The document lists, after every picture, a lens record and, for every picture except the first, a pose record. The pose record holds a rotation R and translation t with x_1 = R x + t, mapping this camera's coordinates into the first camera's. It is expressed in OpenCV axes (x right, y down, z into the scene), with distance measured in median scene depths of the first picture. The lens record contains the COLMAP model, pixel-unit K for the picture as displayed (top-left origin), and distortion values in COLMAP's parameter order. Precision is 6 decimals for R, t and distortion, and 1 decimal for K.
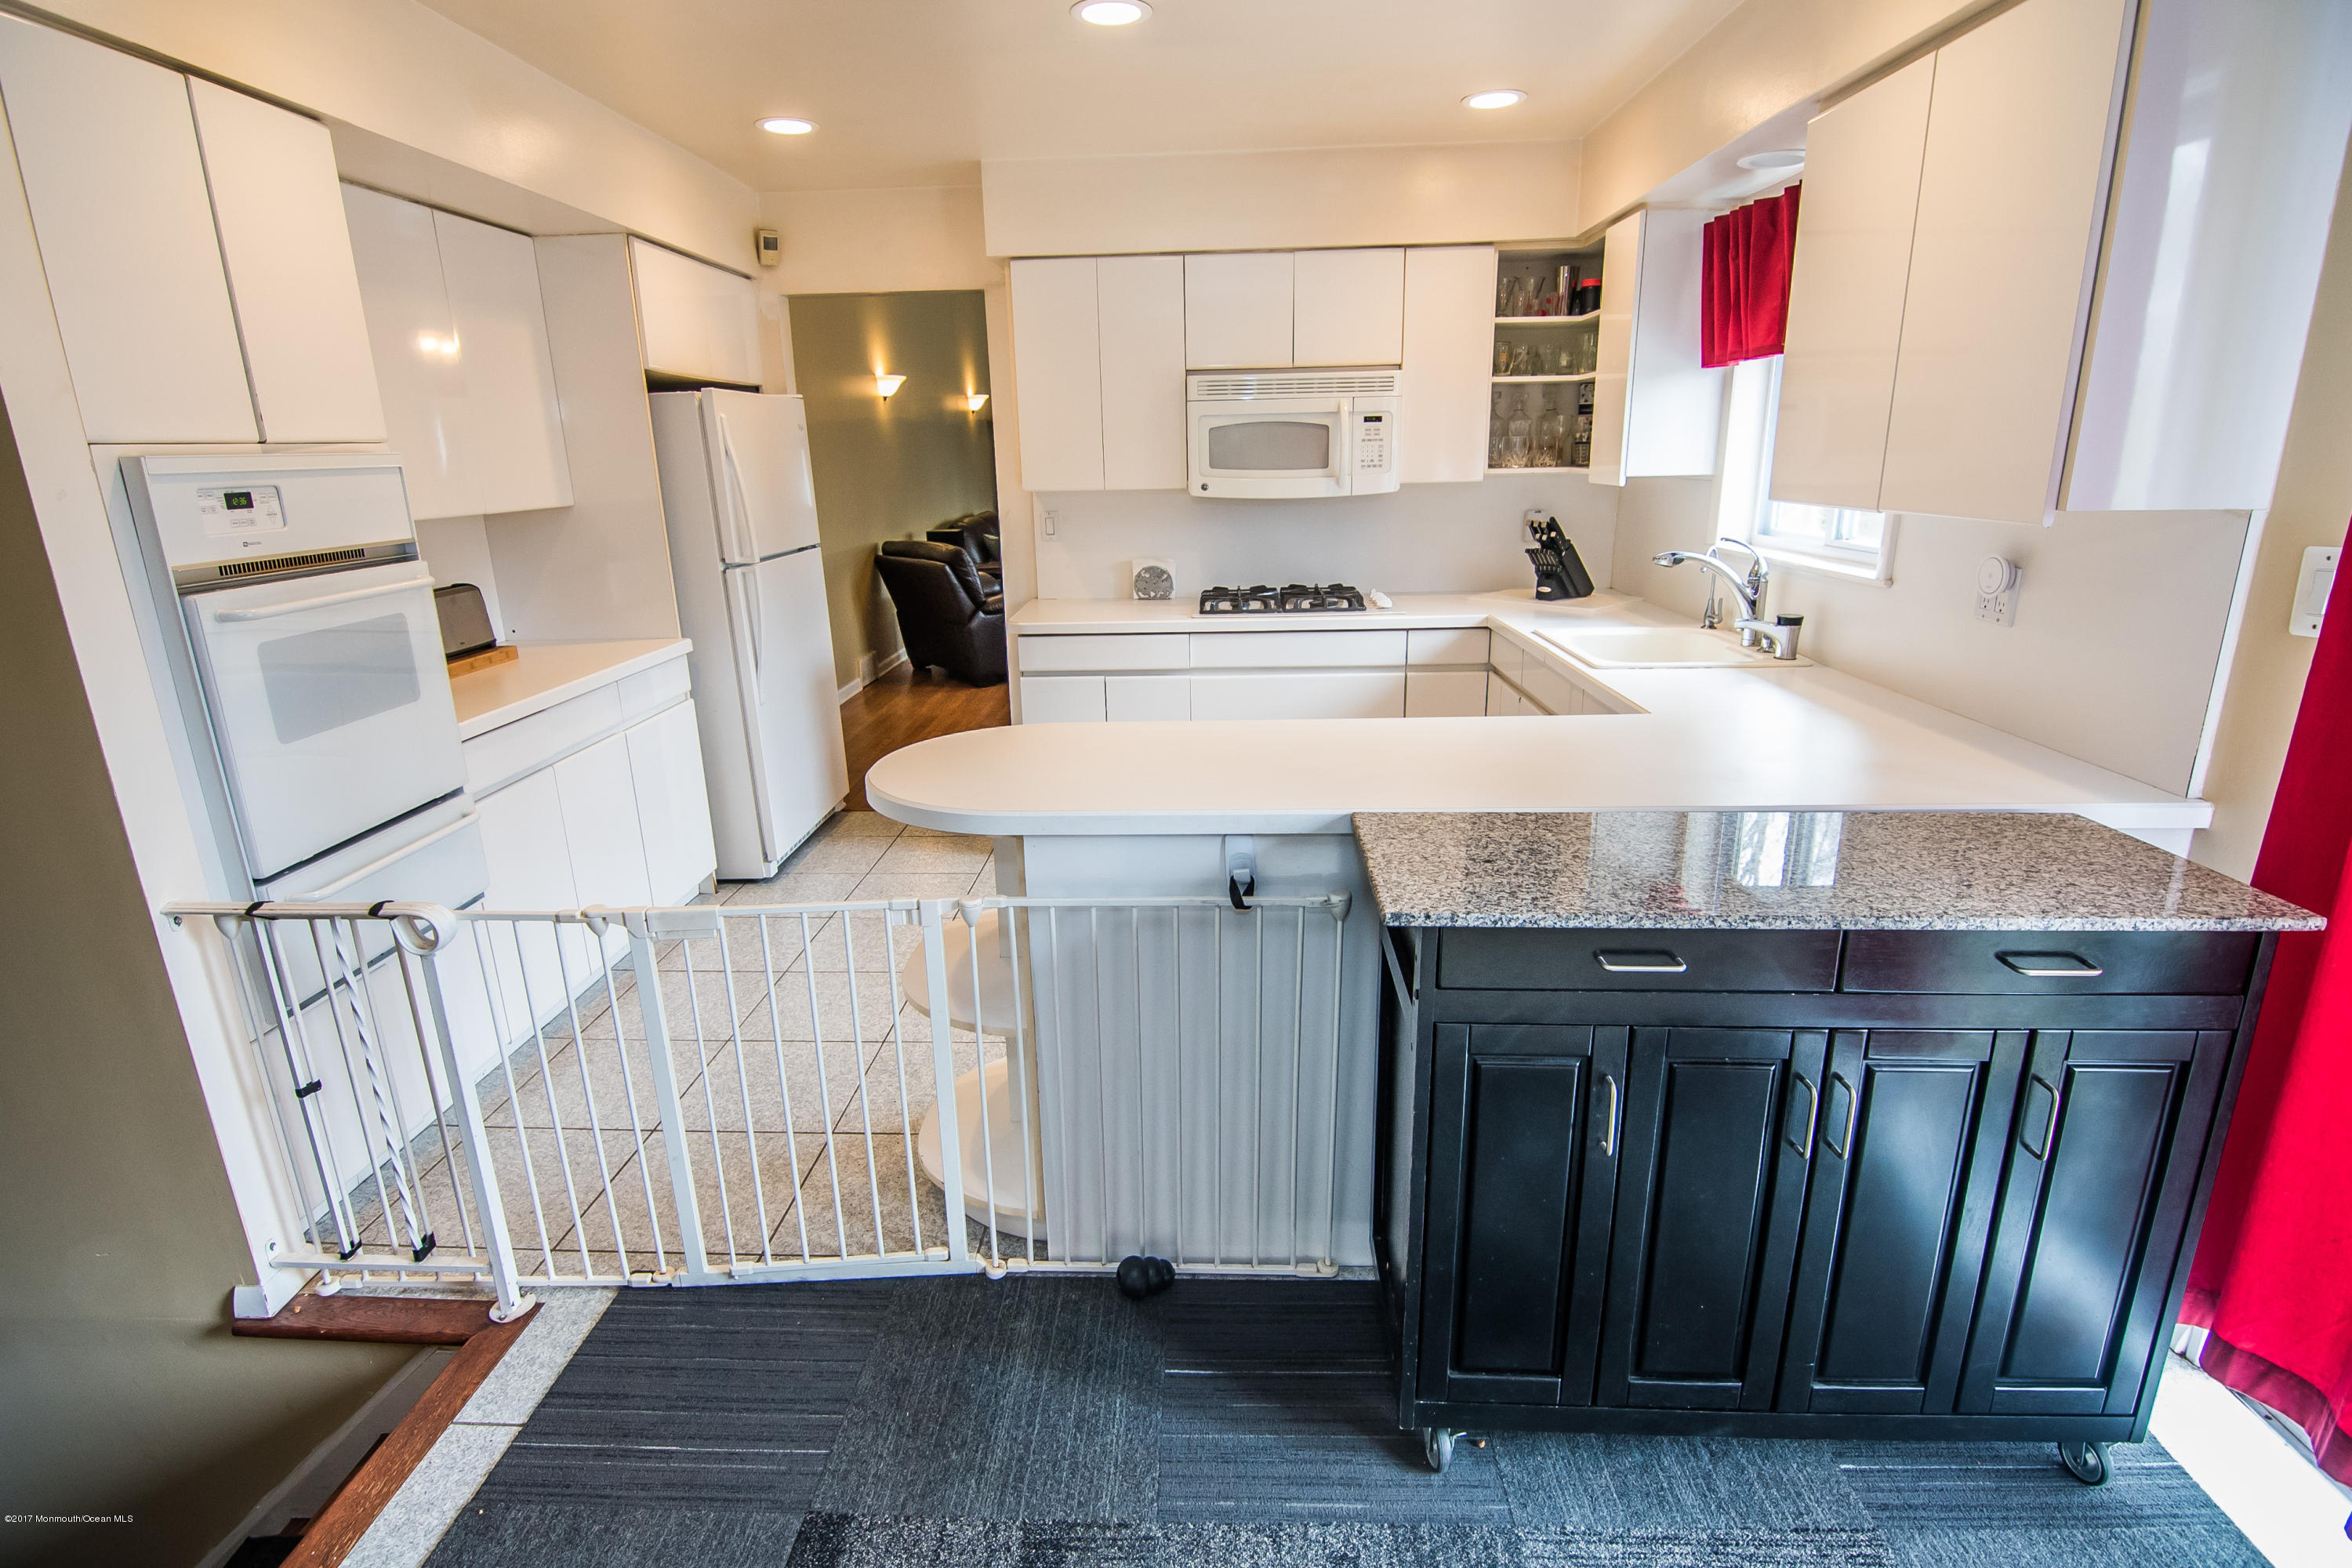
lens RADIAL K [[1121.3, 0, 1157.9], [0, 1121.3, 787.8], [0, 0, 1]] dist [-0.003061, -0.011846]
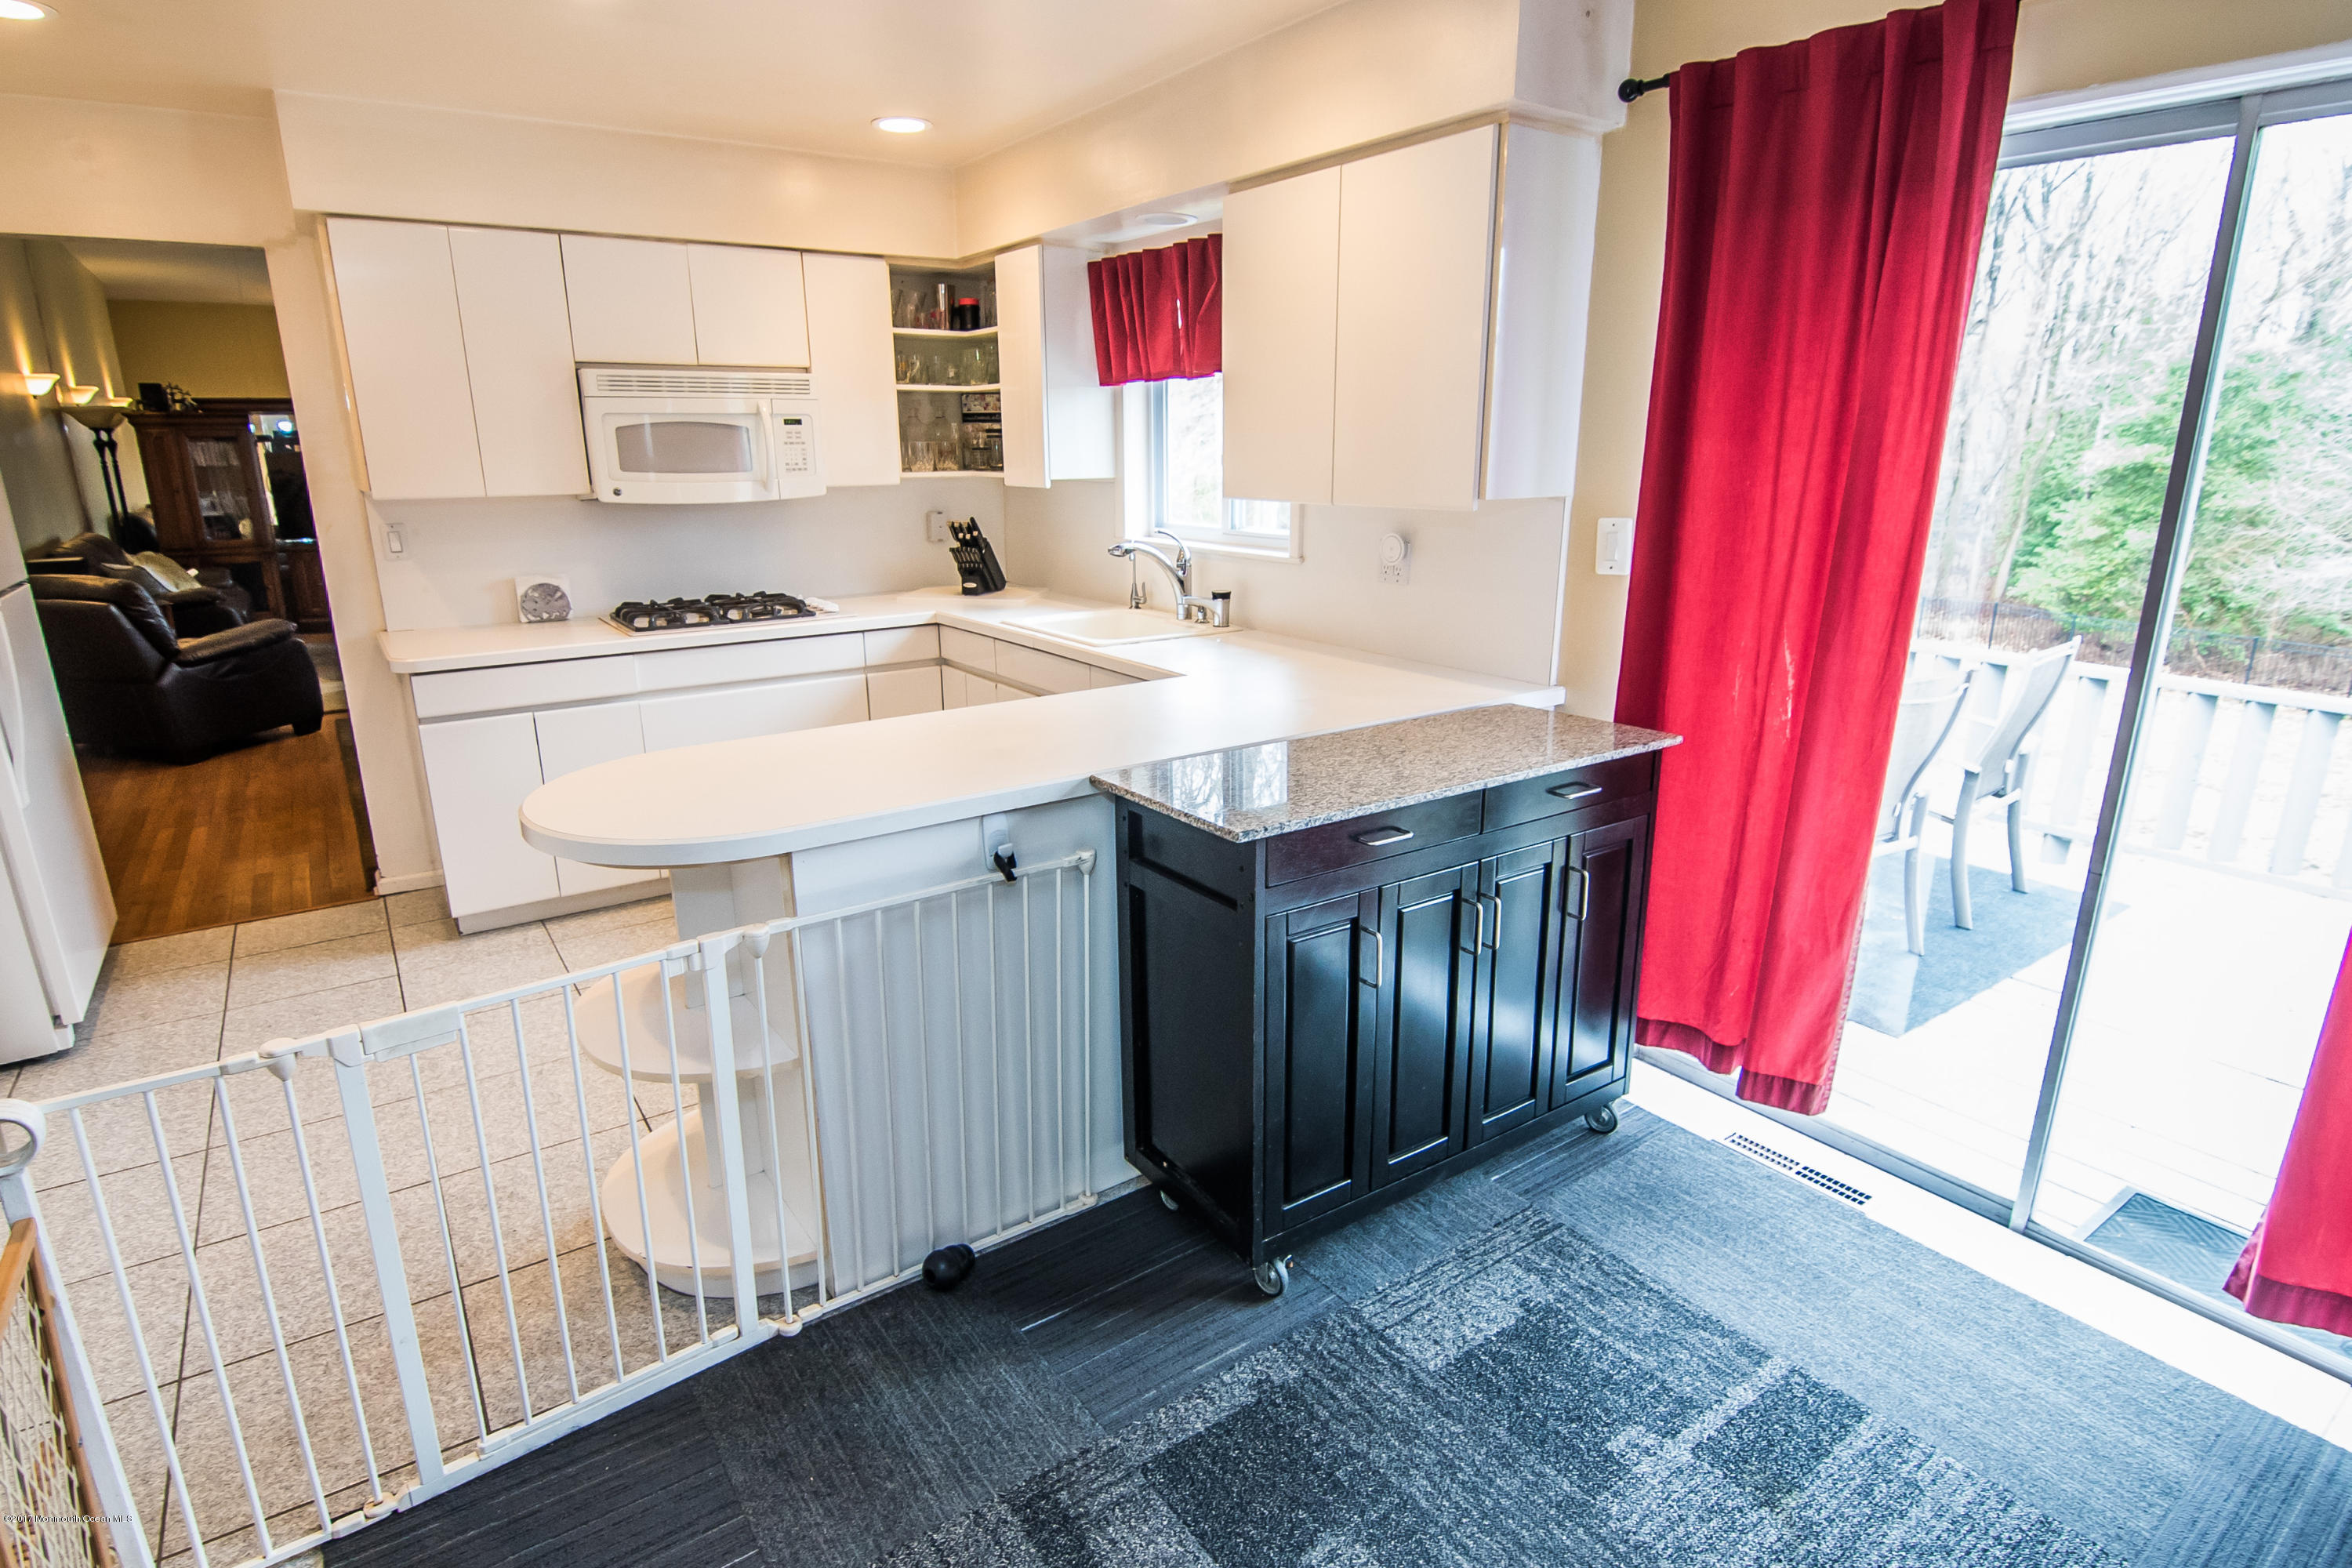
lens RADIAL K [[1186.0, 0, 1130.9], [0, 1186.0, 784.8], [0, 0, 1]] dist [-0.000882, -0.015104]
pose [[0.805448, -0.148346, 0.573800, -0.260229], [0.159886, 0.986660, 0.030651, 0.000708], [-0.570692, 0.067055, 0.818422, 0.001459]]
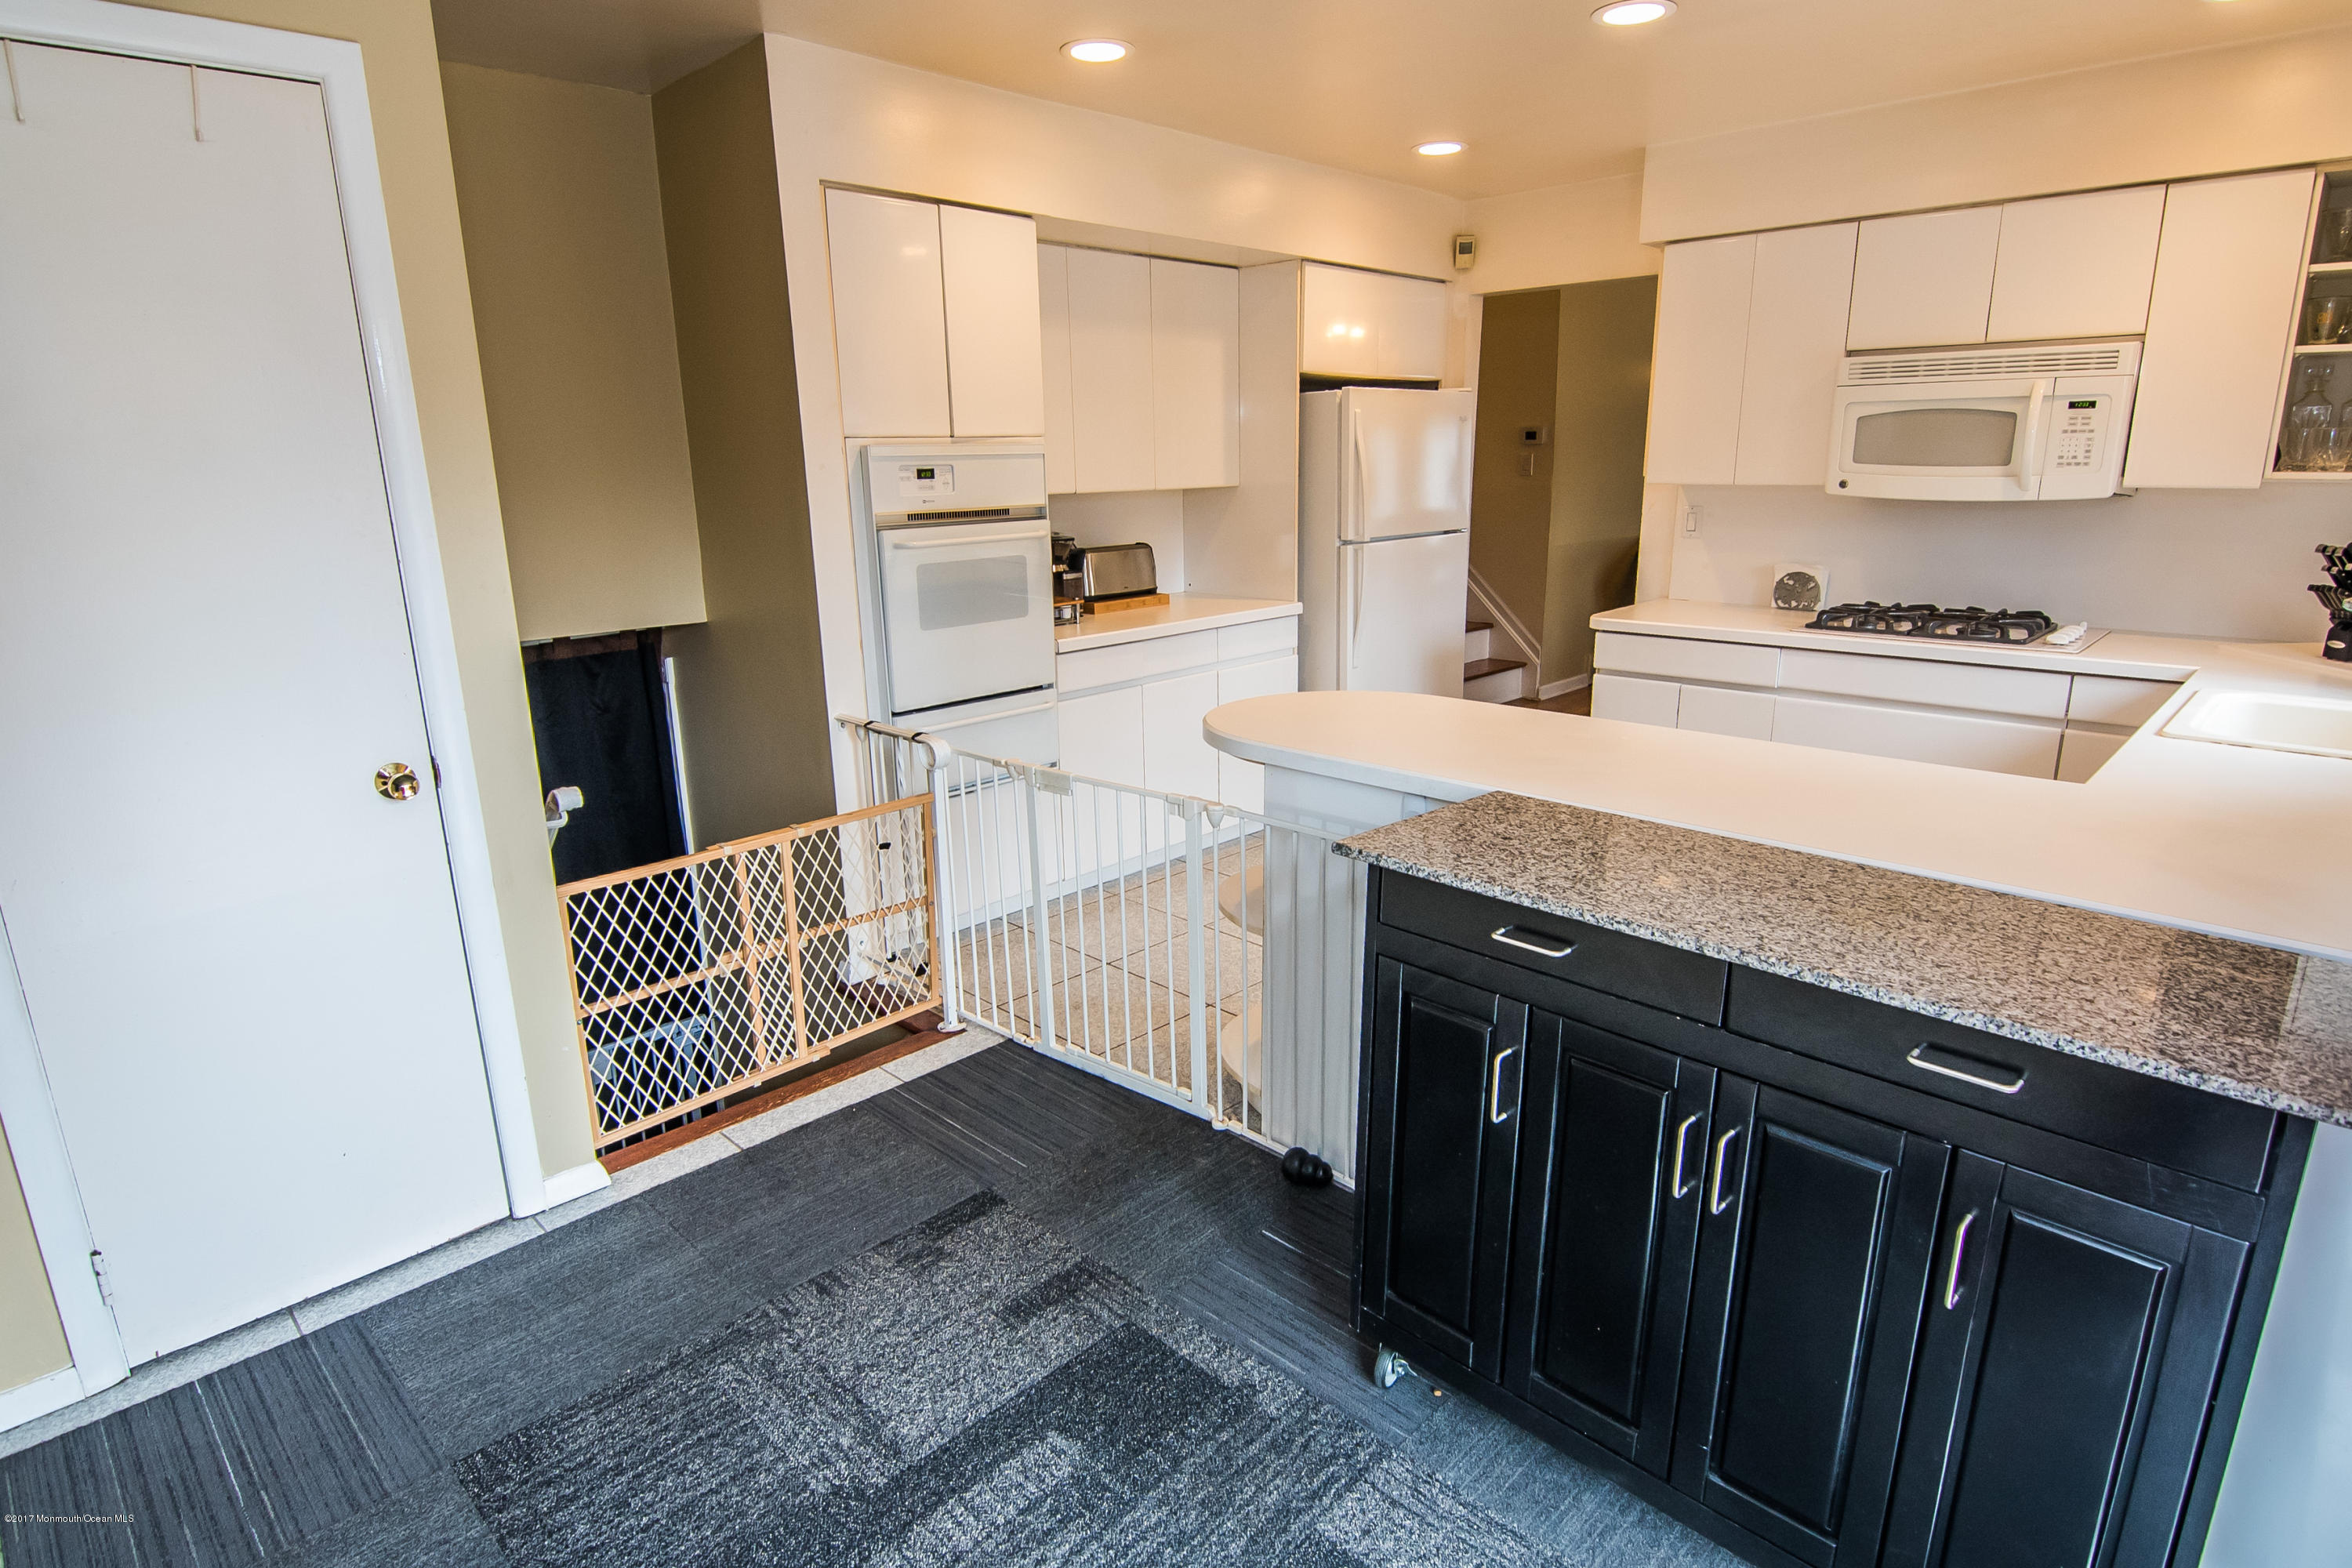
lens RADIAL K [[1204.8, 0, 1176.0], [0, 1204.8, 784.0], [0, 0, 1]] dist [-0.001685, -0.014752]
pose [[0.750253, 0.182326, -0.635514, 0.361525], [-0.189004, 0.980256, 0.058103, 0.003984], [0.633560, 0.076522, 0.769900, -0.034237]]
